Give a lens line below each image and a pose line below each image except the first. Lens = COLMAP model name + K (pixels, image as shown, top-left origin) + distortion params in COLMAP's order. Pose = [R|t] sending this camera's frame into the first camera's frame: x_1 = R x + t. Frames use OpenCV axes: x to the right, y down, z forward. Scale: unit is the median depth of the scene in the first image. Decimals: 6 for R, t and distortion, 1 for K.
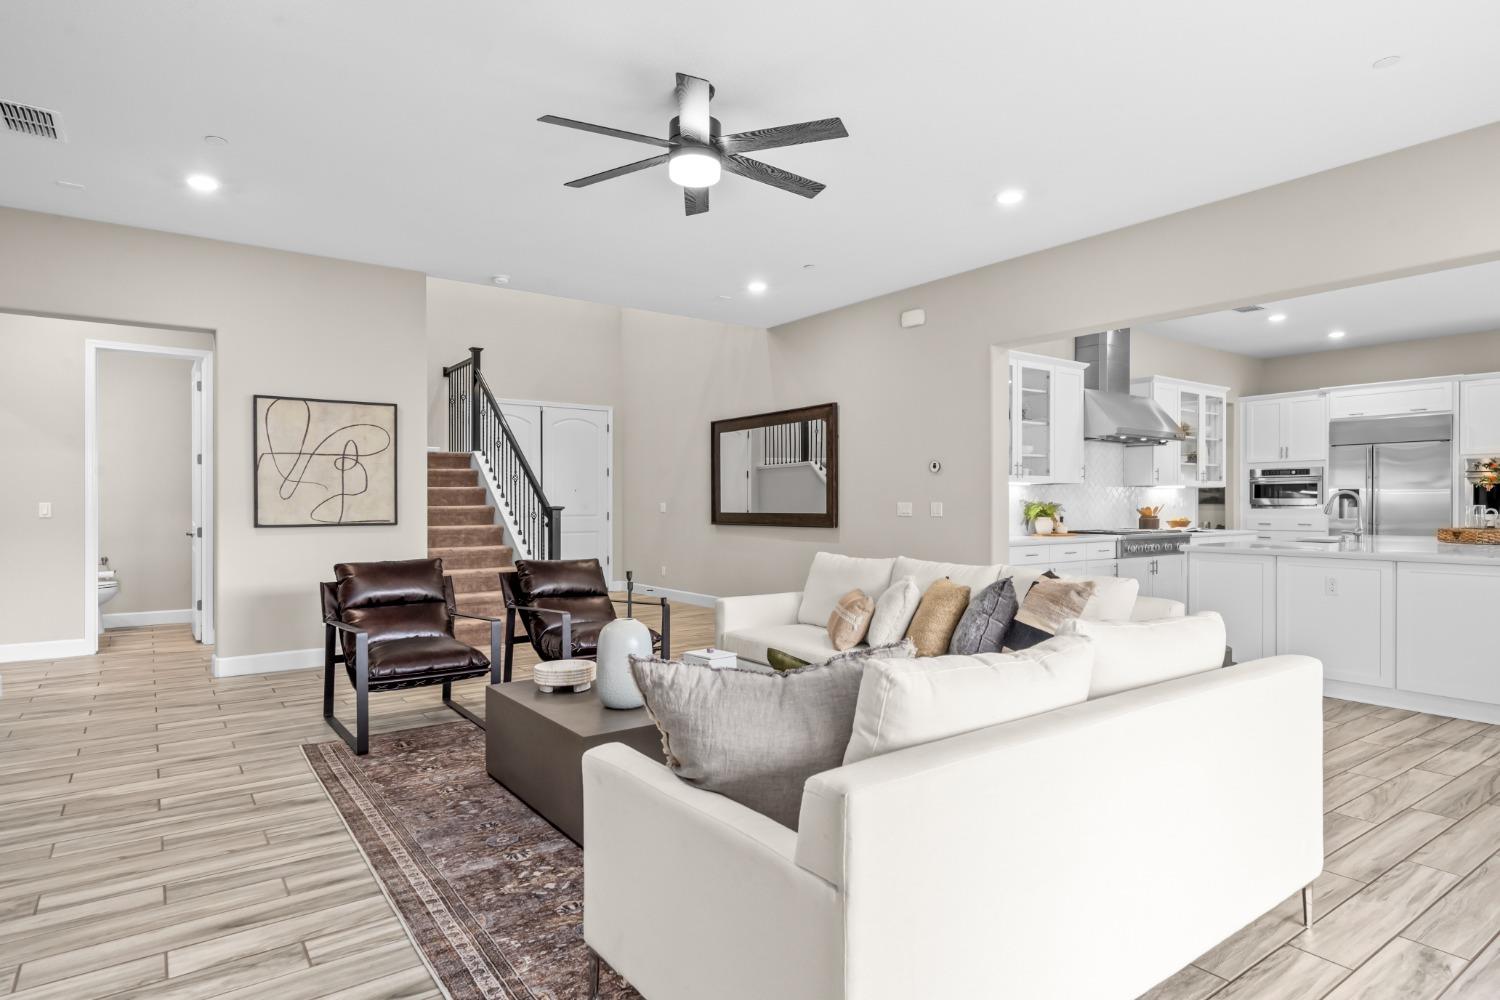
lens RADIAL K [[830.2, 0, 738.7], [0, 830.2, 508.6], [0, 0, 1]] dist [0.012611, -0.001261]
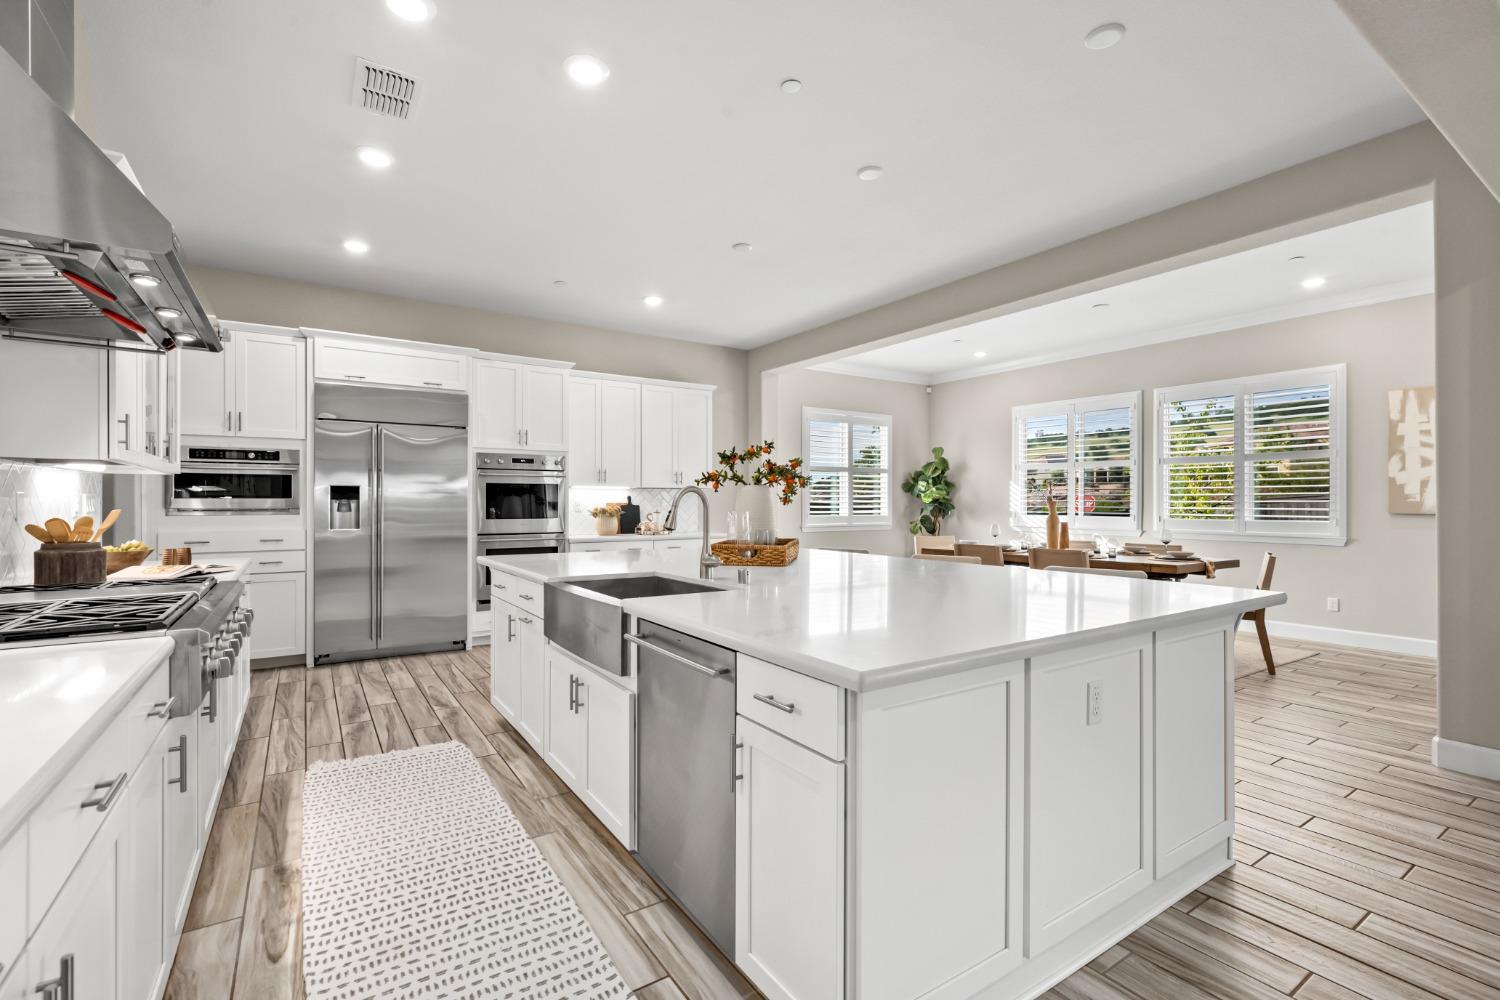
lens RADIAL K [[676.6, 0, 750.0], [0, 676.6, 500.0], [0, 0, 1]] dist [-0.001695, -0.000579]
pose [[0.031087, 0.010124, 0.999465, 0.202886], [0.000437, 0.999948, -0.010142, -0.006396], [-0.999517, 0.000752, 0.031081, 0.688745]]
